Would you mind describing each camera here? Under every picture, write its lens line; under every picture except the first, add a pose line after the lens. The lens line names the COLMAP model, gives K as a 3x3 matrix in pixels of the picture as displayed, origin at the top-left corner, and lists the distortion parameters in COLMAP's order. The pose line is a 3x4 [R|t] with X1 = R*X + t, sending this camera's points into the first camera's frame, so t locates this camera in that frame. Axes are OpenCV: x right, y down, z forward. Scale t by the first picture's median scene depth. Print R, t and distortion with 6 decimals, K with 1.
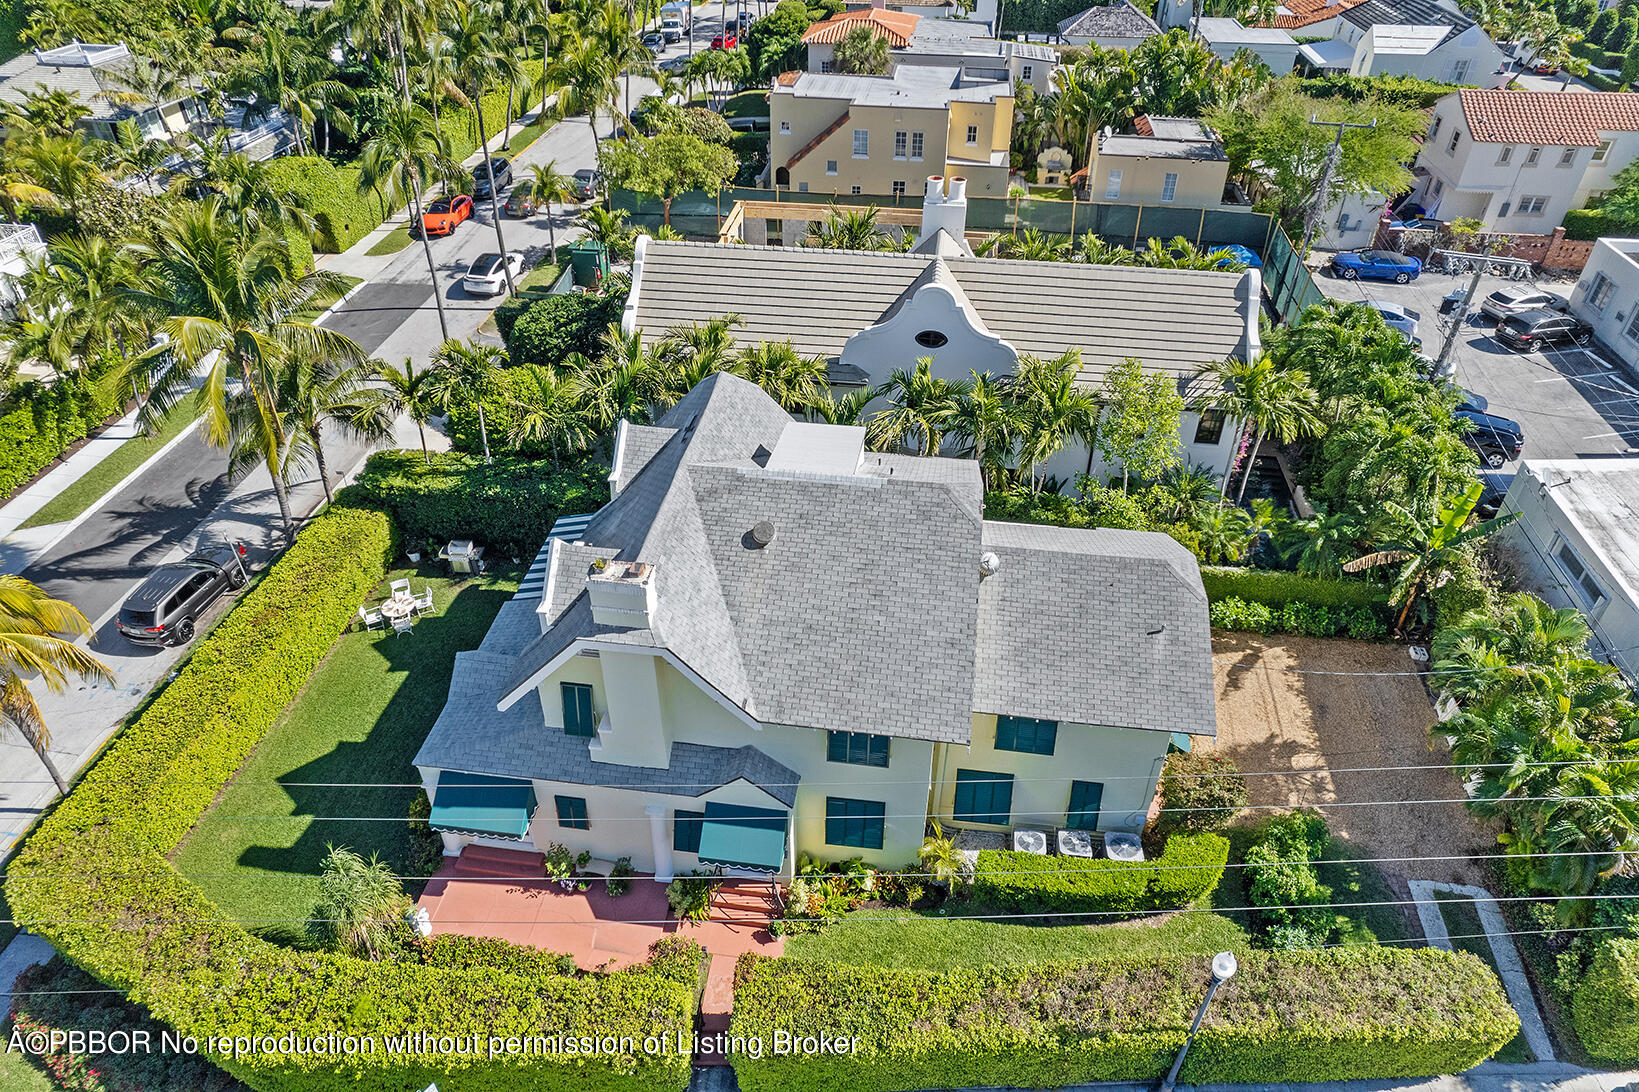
lens RADIAL K [[1041.6, 0, 818.4], [0, 1041.6, 550.4], [0, 0, 1]] dist [-0.053700, 0.052319]
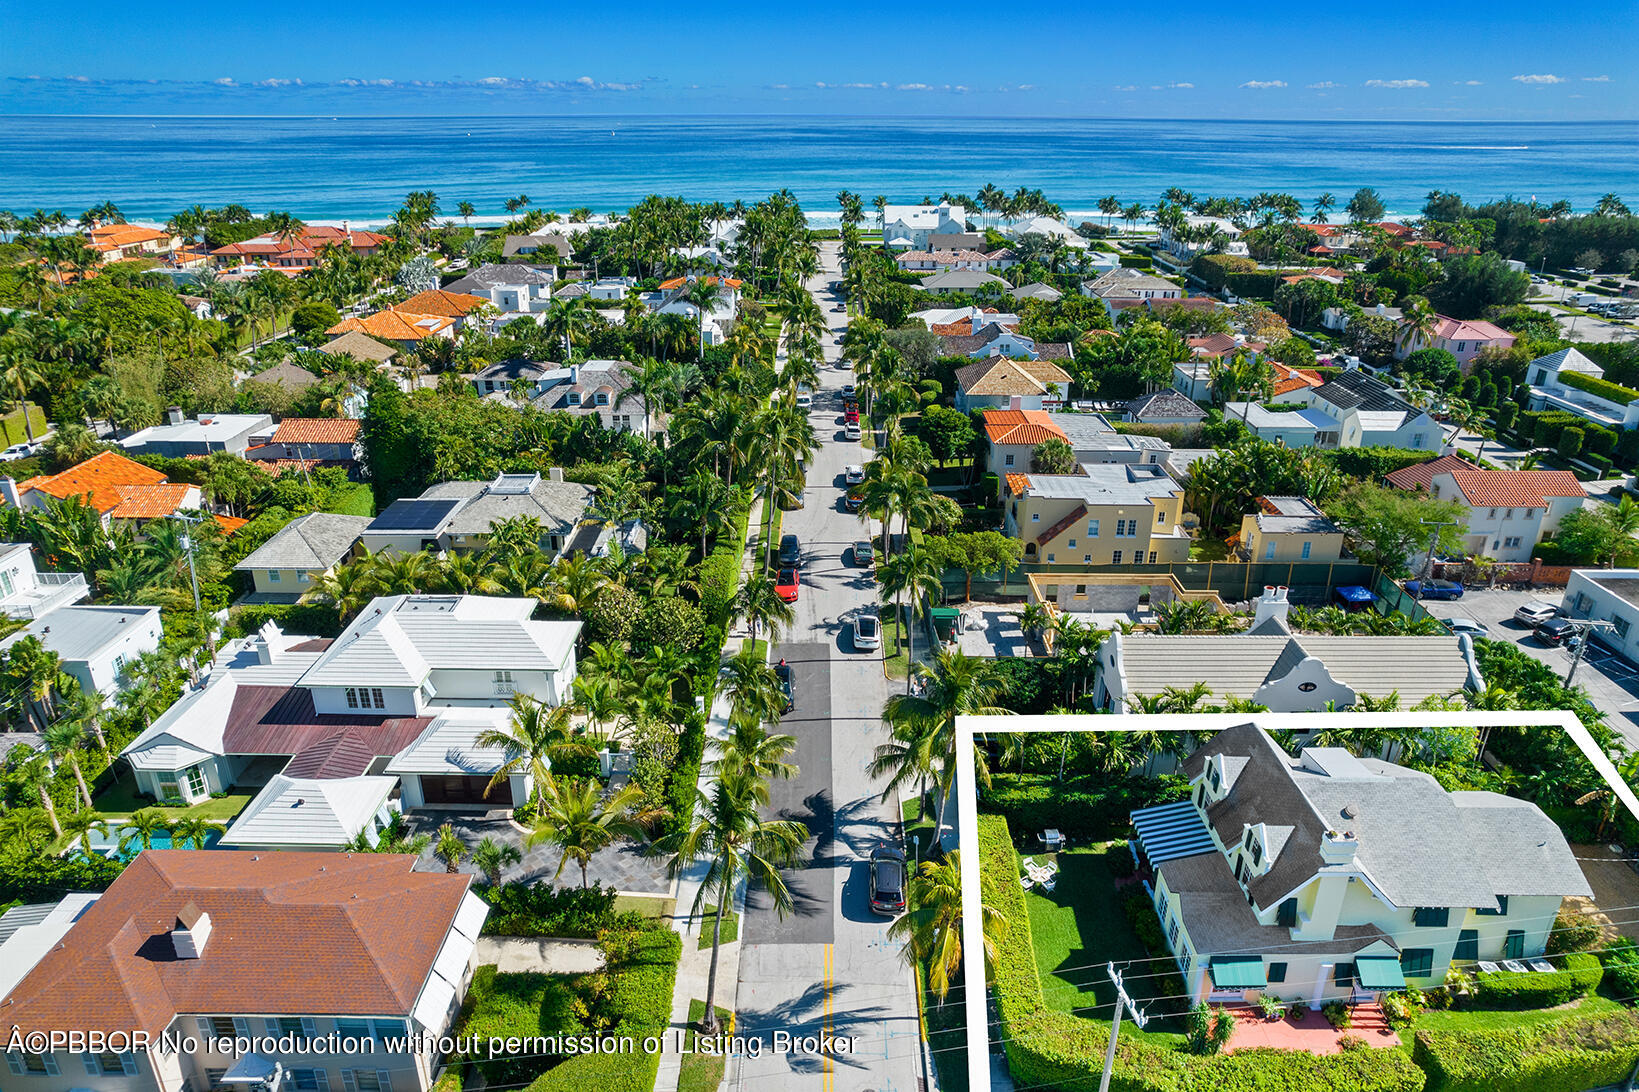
lens RADIAL K [[1041.7, 0, 813.9], [0, 1041.7, 558.1], [0, 0, 1]] dist [-0.067342, 0.059508]
pose [[0.992057, -0.053545, 0.113826, -1.055269], [0.078417, 0.970785, -0.226778, -0.102088], [-0.098357, 0.233902, 0.967272, -0.750782]]
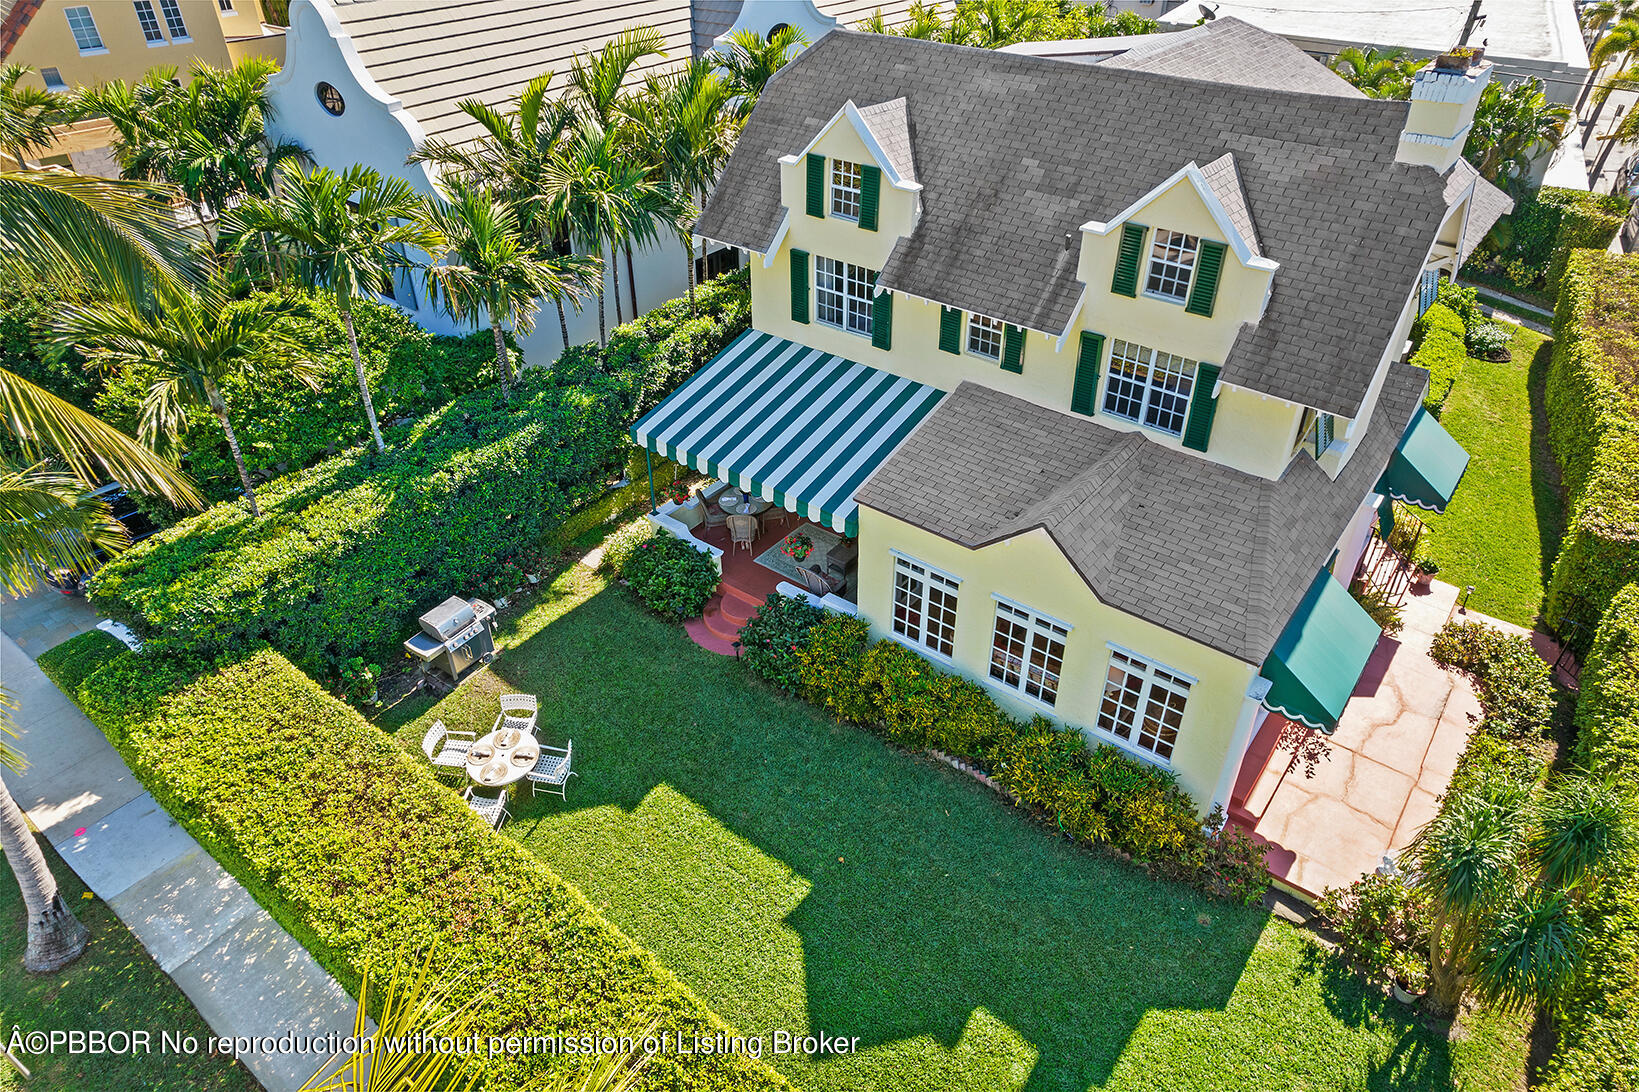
lens RADIAL K [[1041.6, 0, 818.4], [0, 1041.6, 550.4], [0, 0, 1]] dist [-0.053700, 0.052319]
pose [[0.507222, -0.512234, 0.693067, -0.697681], [0.523683, 0.821886, 0.224184, -0.056606], [-0.684457, 0.249236, 0.685128, 0.655543]]
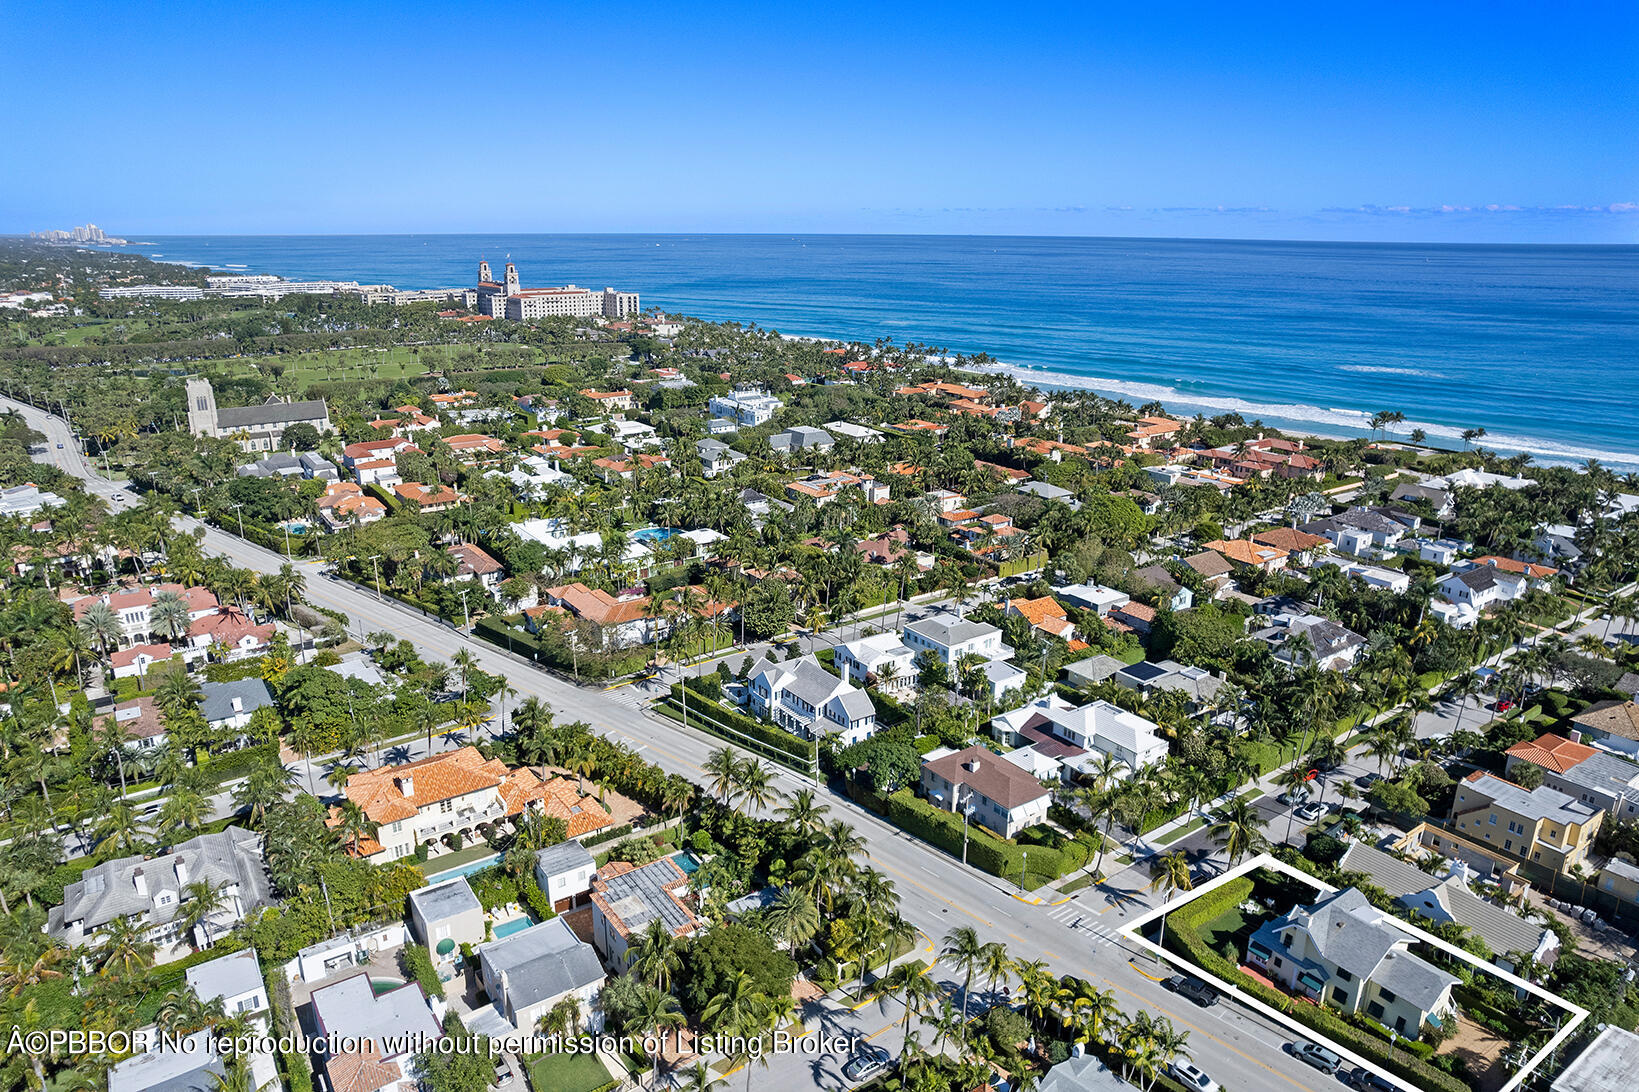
lens RADIAL K [[1041.7, 0, 813.9], [0, 1041.7, 558.1], [0, 0, 1]] dist [-0.067342, 0.059508]
pose [[0.675129, 0.218512, -0.704594, 1.014578], [-0.442594, 0.884104, -0.149903, 0.221875], [0.590179, 0.413053, 0.693596, -3.527320]]
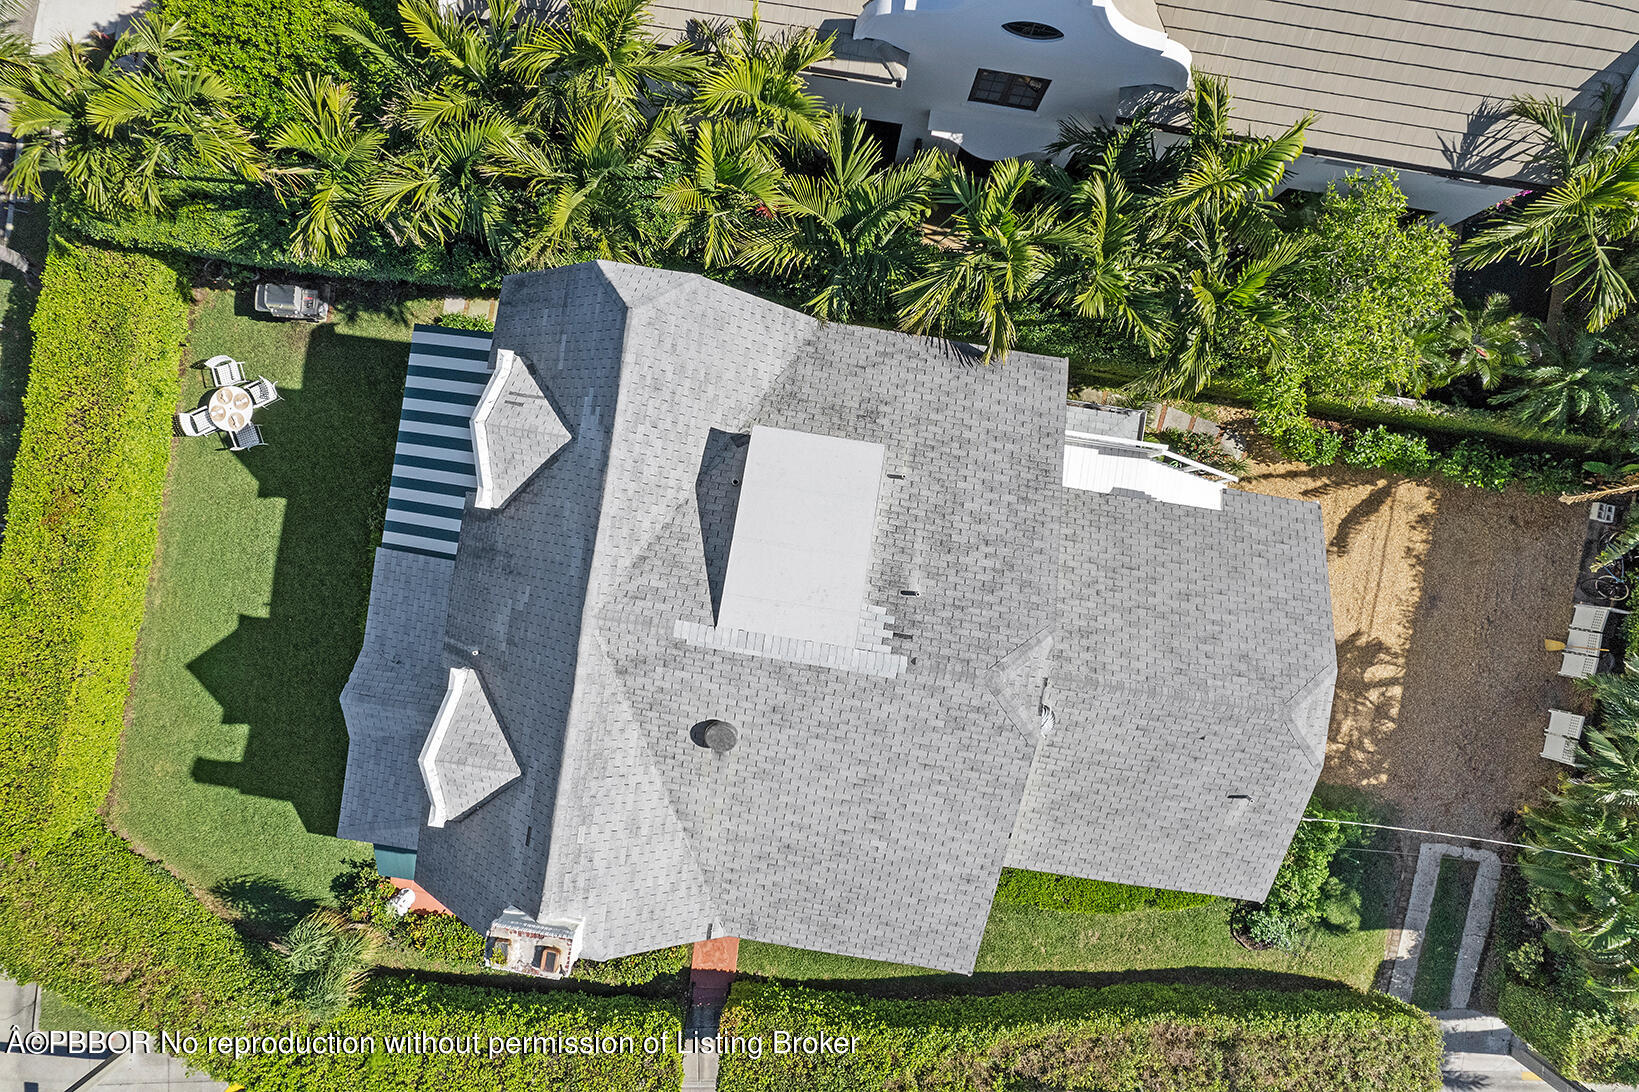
lens RADIAL K [[1041.7, 0, 813.9], [0, 1041.7, 558.1], [0, 0, 1]] dist [-0.067342, 0.059508]
pose [[0.999764, 0.019757, -0.009057, 0.011159], [-0.004667, 0.602159, 0.798363, -0.530785], [0.021227, -0.798132, 0.602109, 0.563366]]
